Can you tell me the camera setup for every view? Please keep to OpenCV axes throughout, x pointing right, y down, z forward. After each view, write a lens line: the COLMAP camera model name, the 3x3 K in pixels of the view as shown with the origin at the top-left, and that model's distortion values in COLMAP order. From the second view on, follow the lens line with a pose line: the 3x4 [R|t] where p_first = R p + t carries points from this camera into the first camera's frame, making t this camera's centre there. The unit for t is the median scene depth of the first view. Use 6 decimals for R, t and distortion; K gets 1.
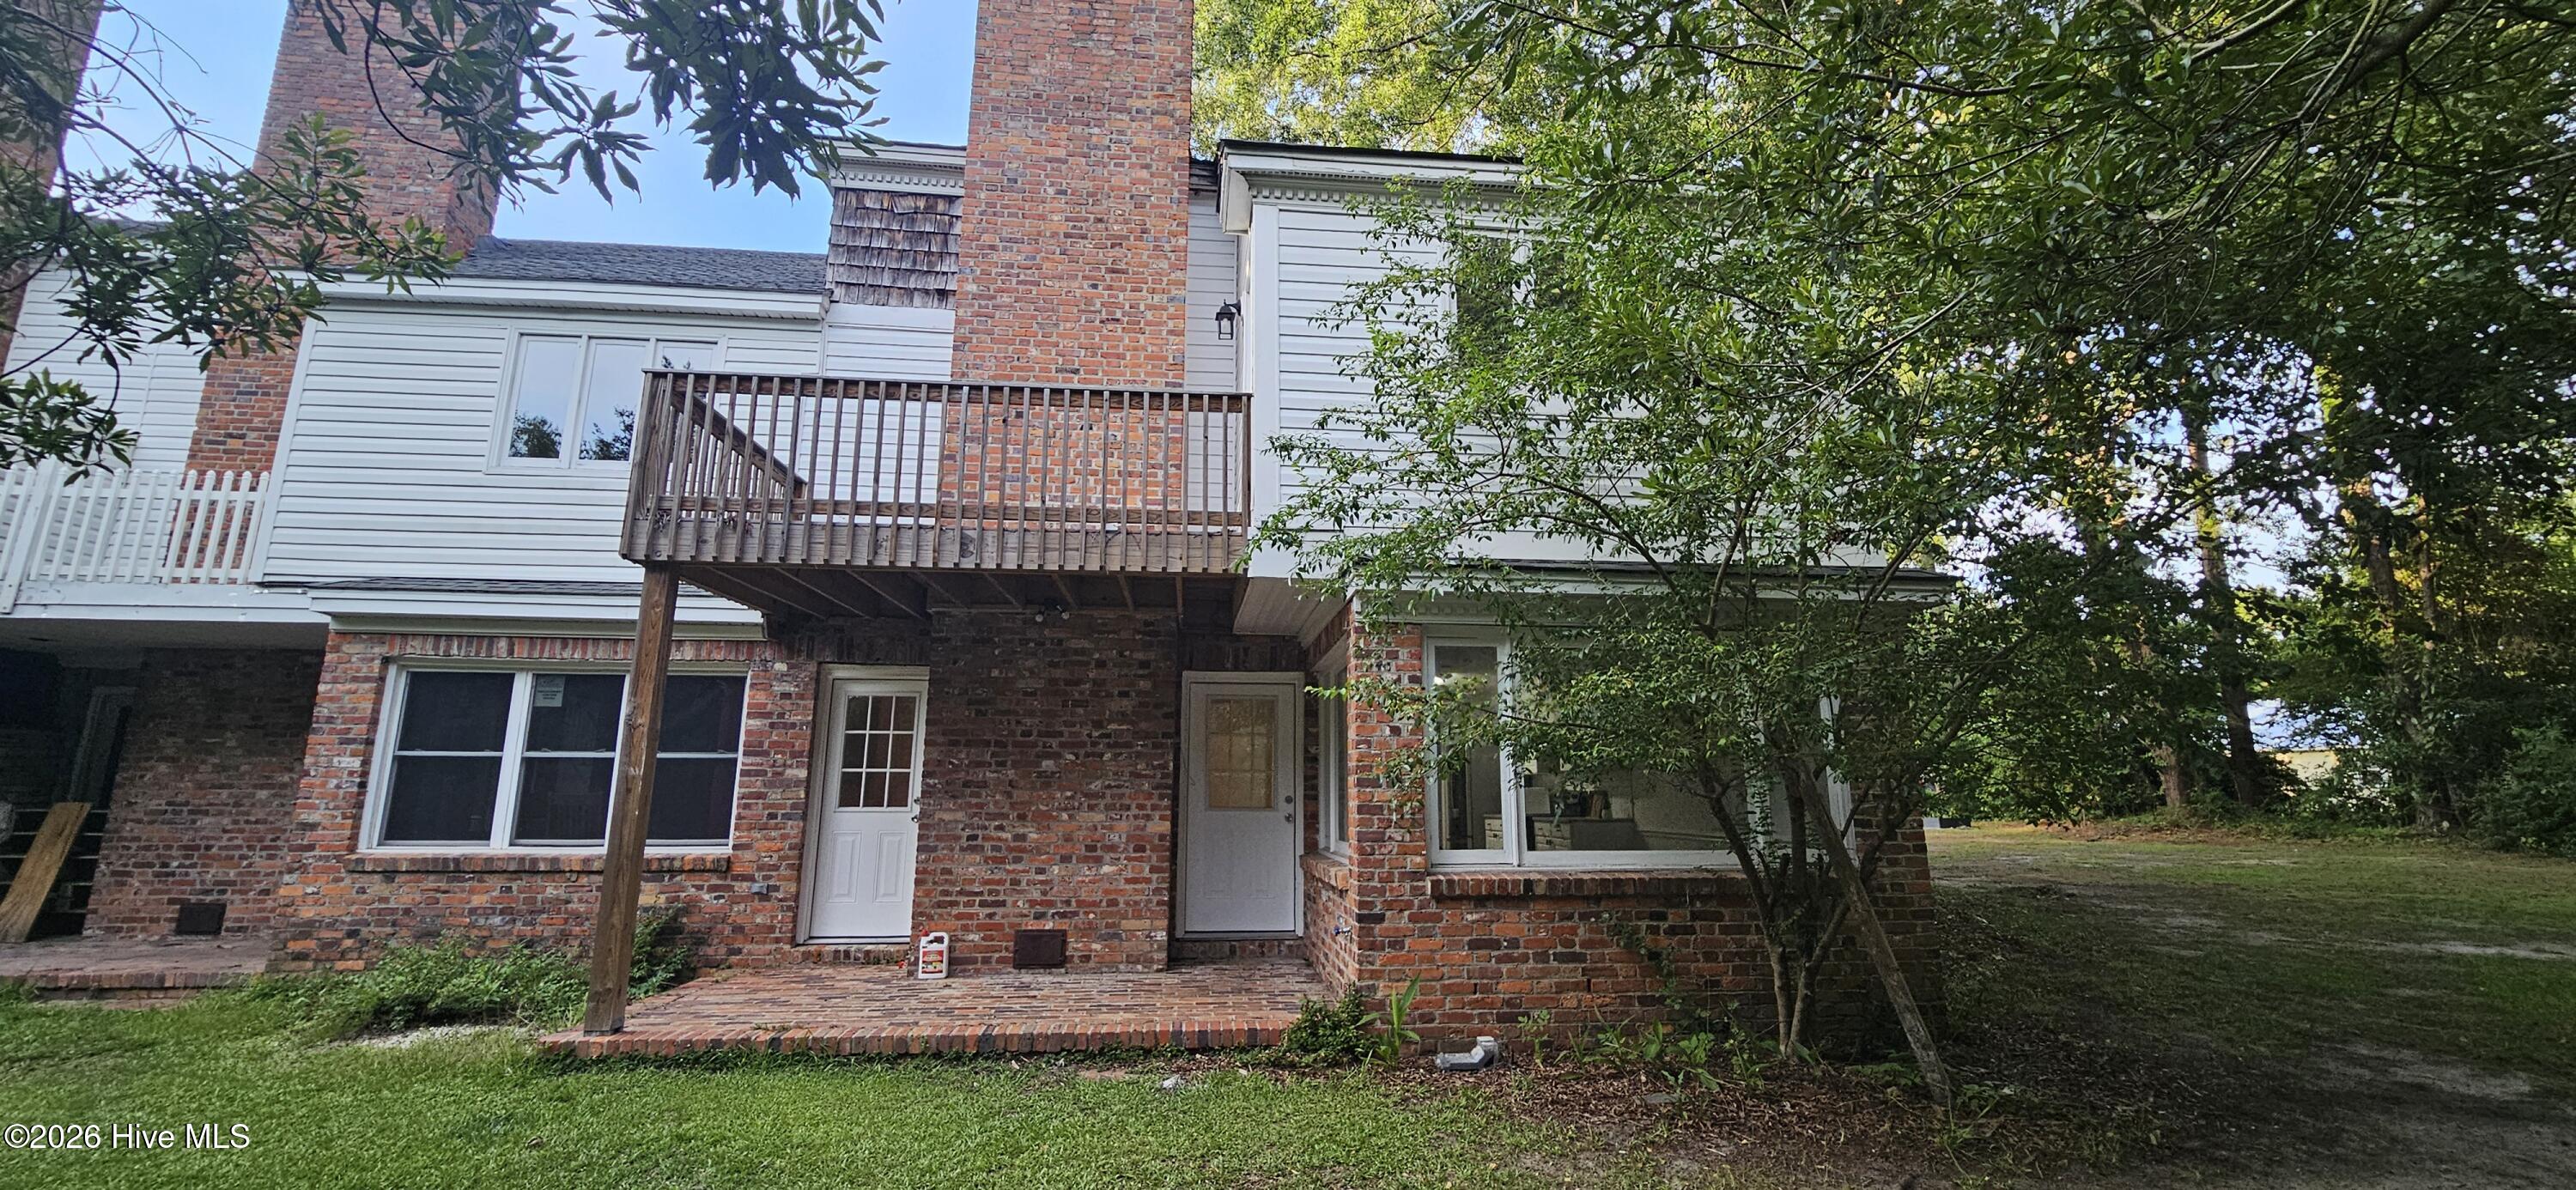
lens RADIAL K [[1076.5, 0, 1291.9], [0, 1076.5, 564.6], [0, 0, 1]] dist [-0.000082, -0.000015]
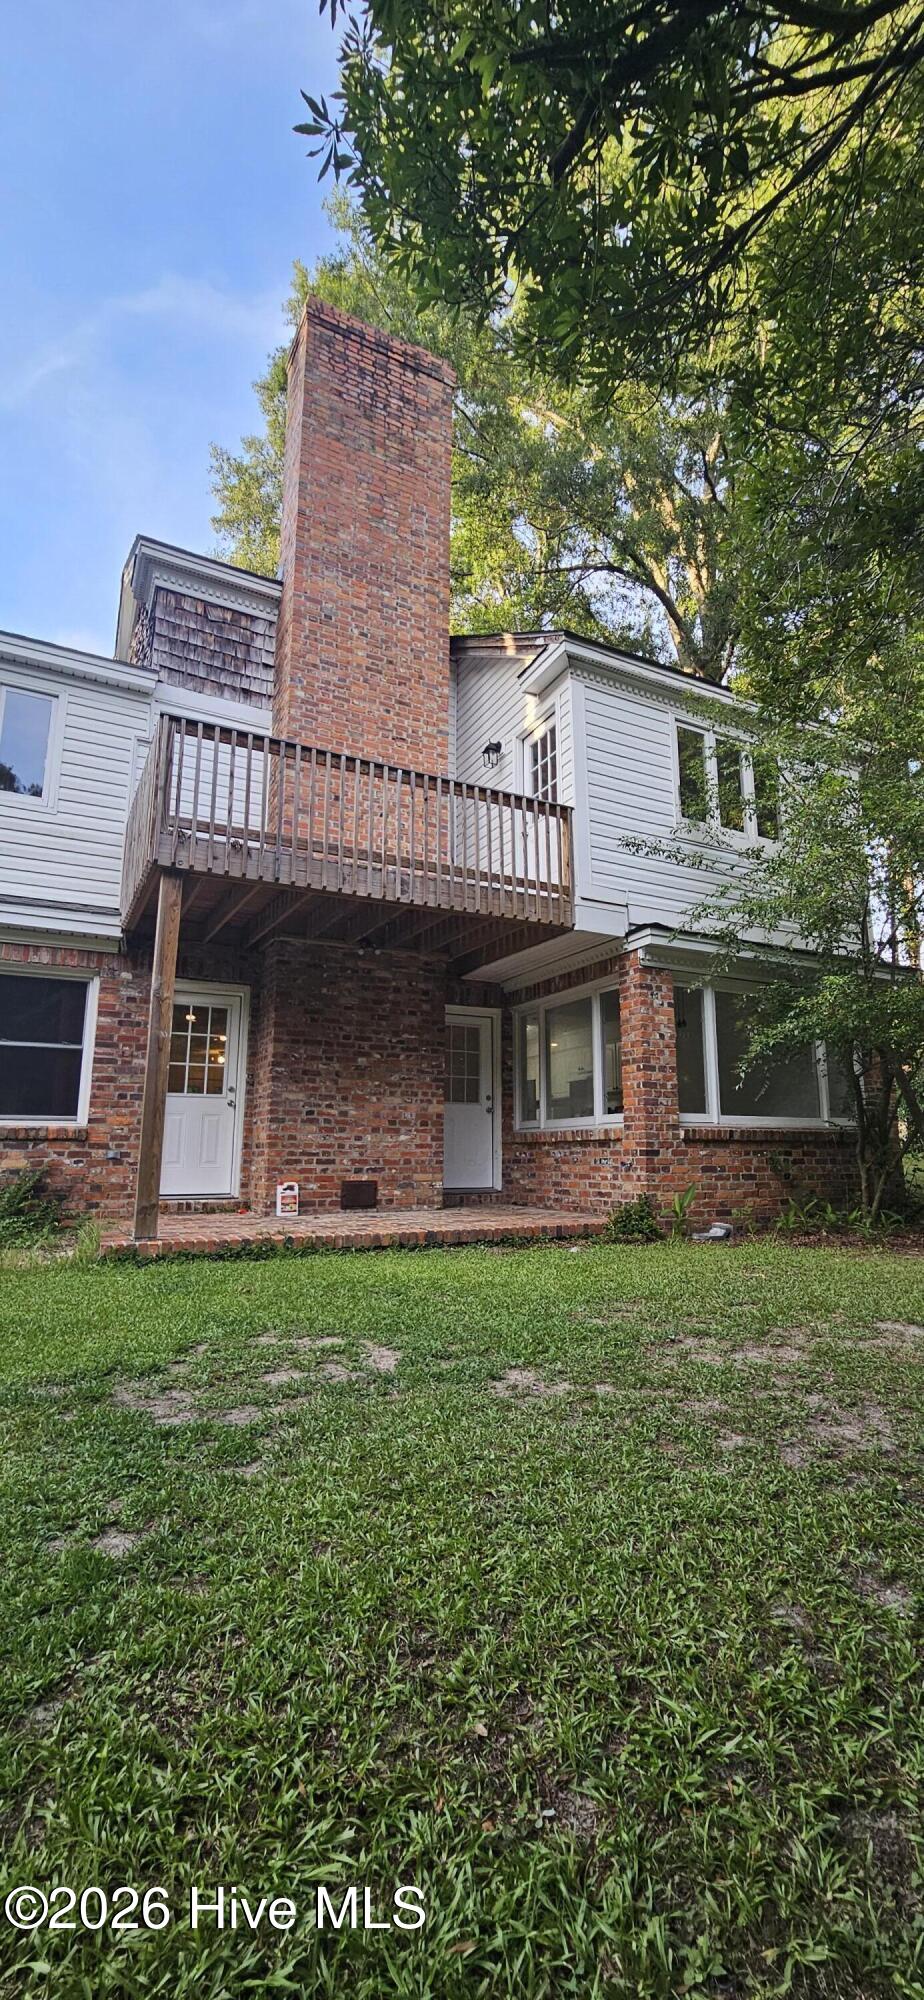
lens RADIAL K [[835.8, 0, 489.5], [0, 835.8, 996.0], [0, 0, 1]] dist [-0.000082, -0.000015]
pose [[0.926340, 0.067386, 0.370612, -0.472870], [-0.075820, 0.997088, 0.008217, 0.084453], [-0.368979, -0.035711, 0.928751, -0.025845]]
